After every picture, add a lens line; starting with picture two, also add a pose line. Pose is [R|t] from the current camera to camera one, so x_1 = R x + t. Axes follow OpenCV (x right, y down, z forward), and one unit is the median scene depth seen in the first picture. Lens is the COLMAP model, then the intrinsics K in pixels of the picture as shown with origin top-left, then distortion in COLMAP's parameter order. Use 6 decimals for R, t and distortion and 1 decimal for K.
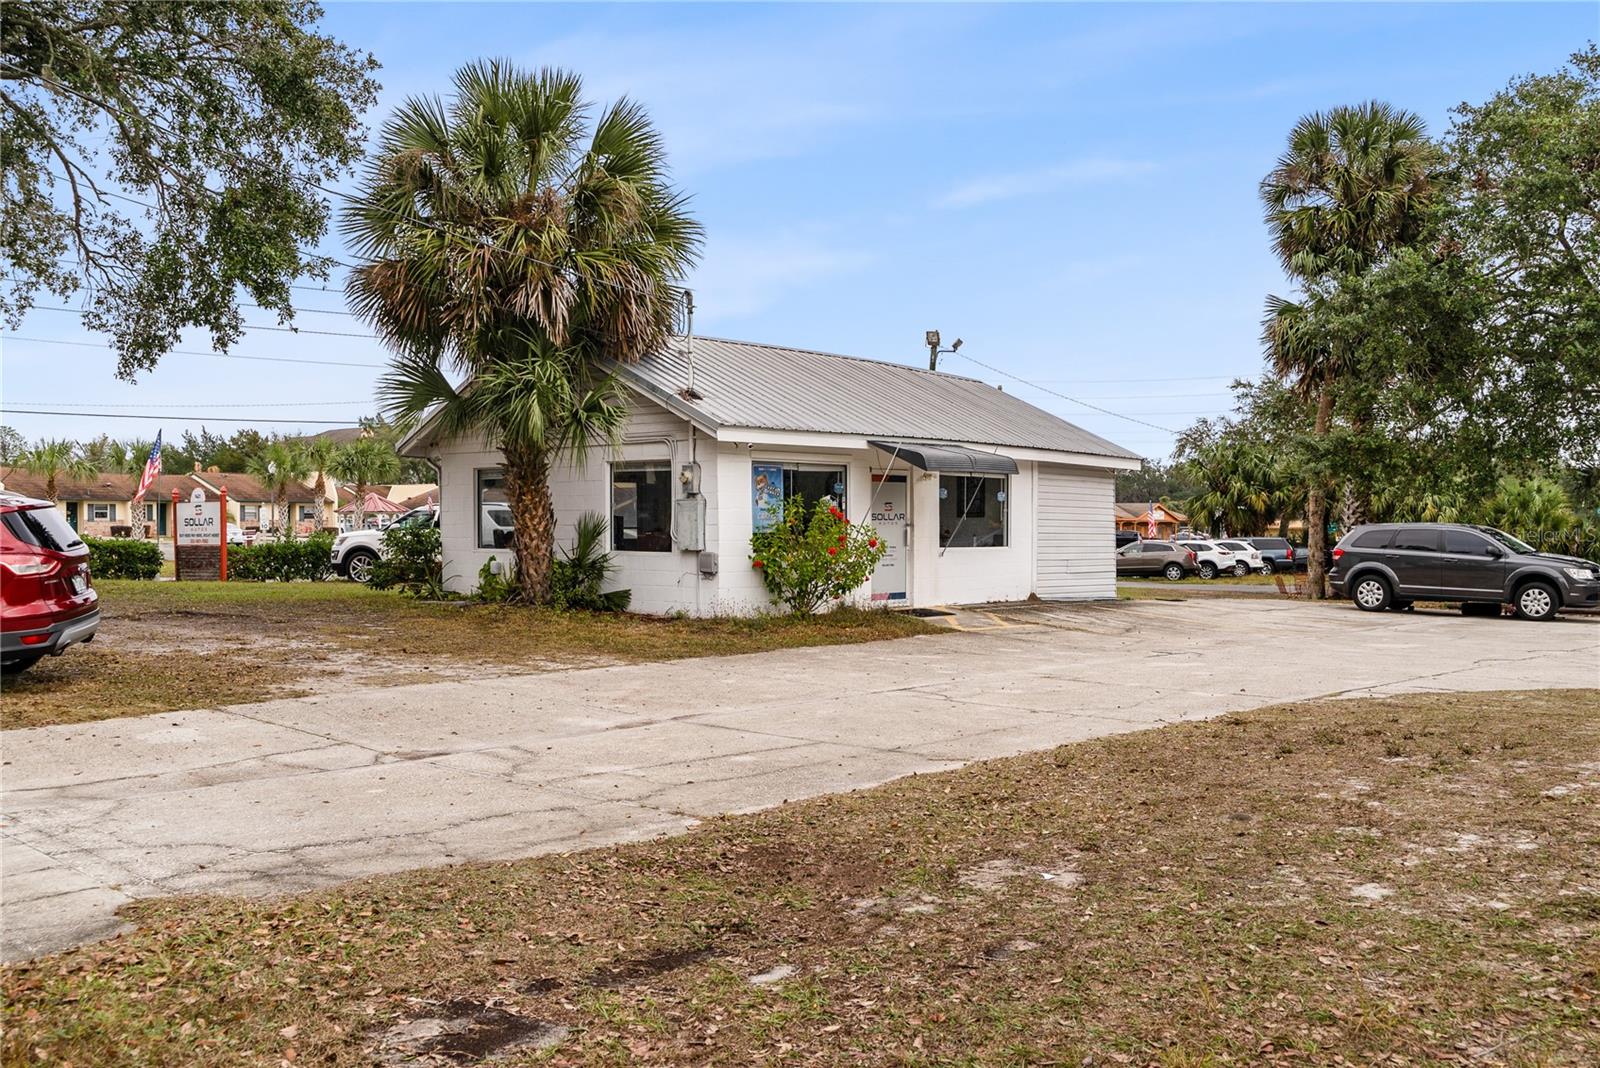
lens RADIAL K [[1401.8, 0, 800.0], [0, 1401.8, 534.0], [0, 0, 1]] dist [-0.088735, -0.000528]
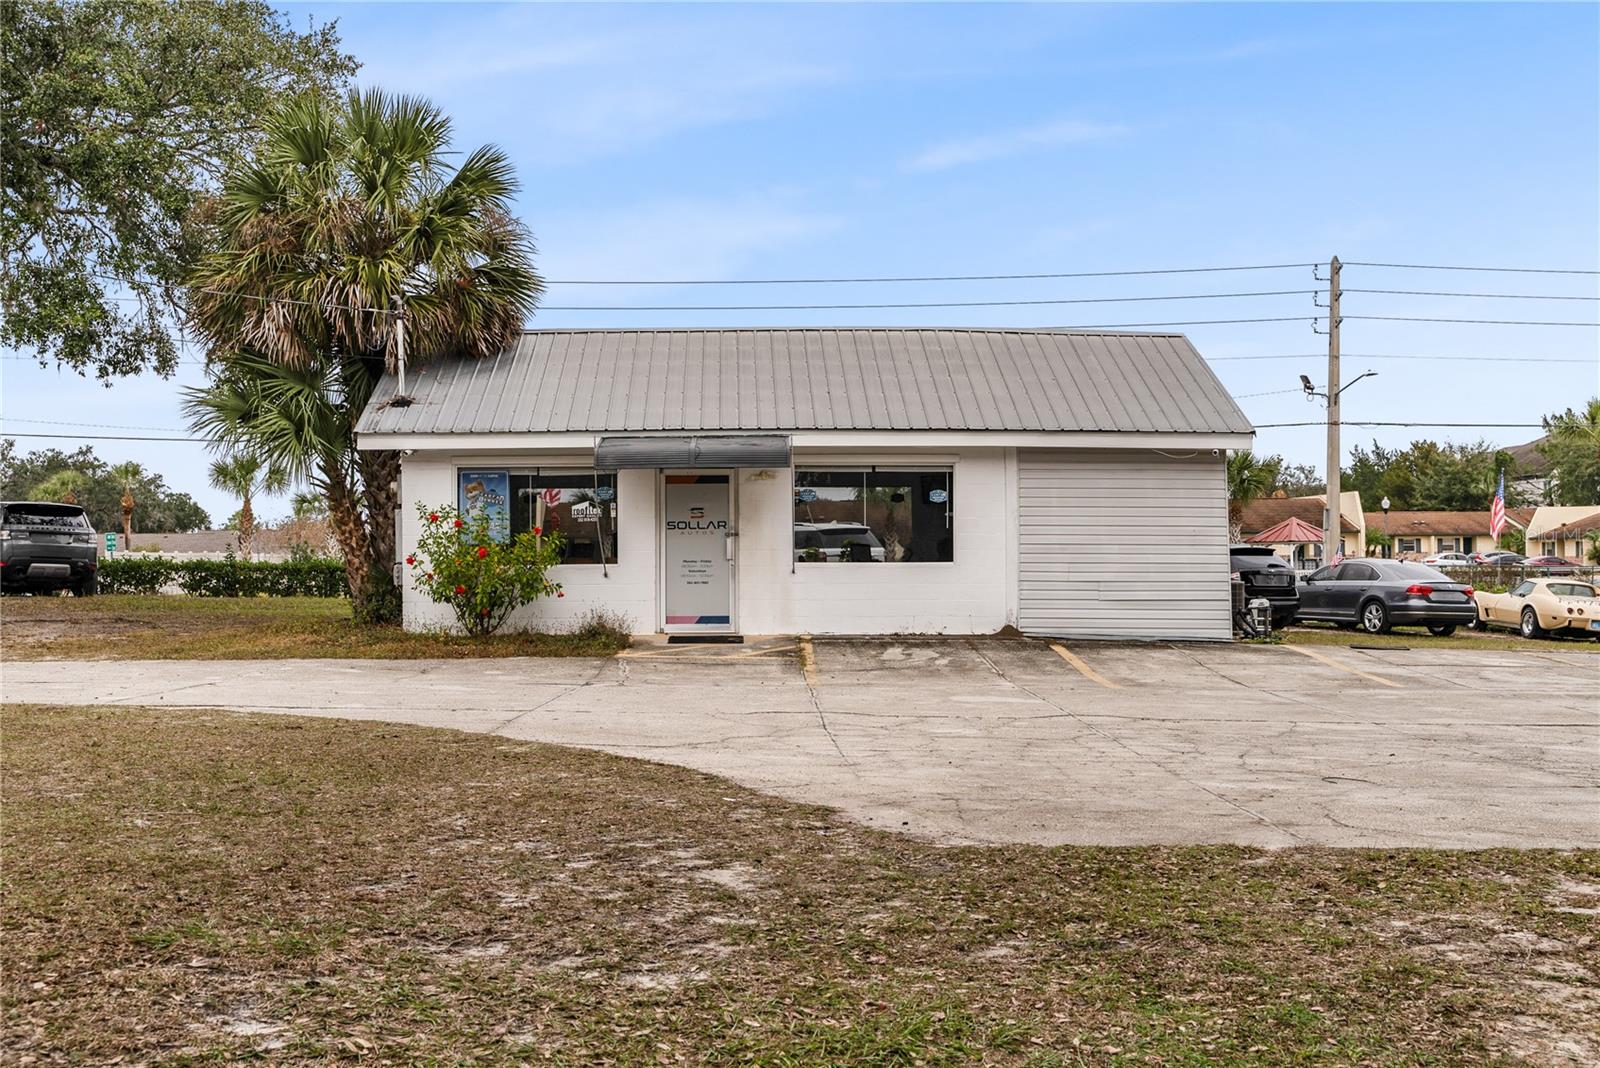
lens RADIAL K [[1863.4, 0, 800.0], [0, 1863.4, 534.0], [0, 0, 1]] dist [0.005943, 0.010823]
pose [[0.695508, -0.019599, -0.718251, 0.866335], [0.001440, 0.999664, -0.025882, 0.021075], [0.718517, 0.016967, 0.695303, 0.255492]]
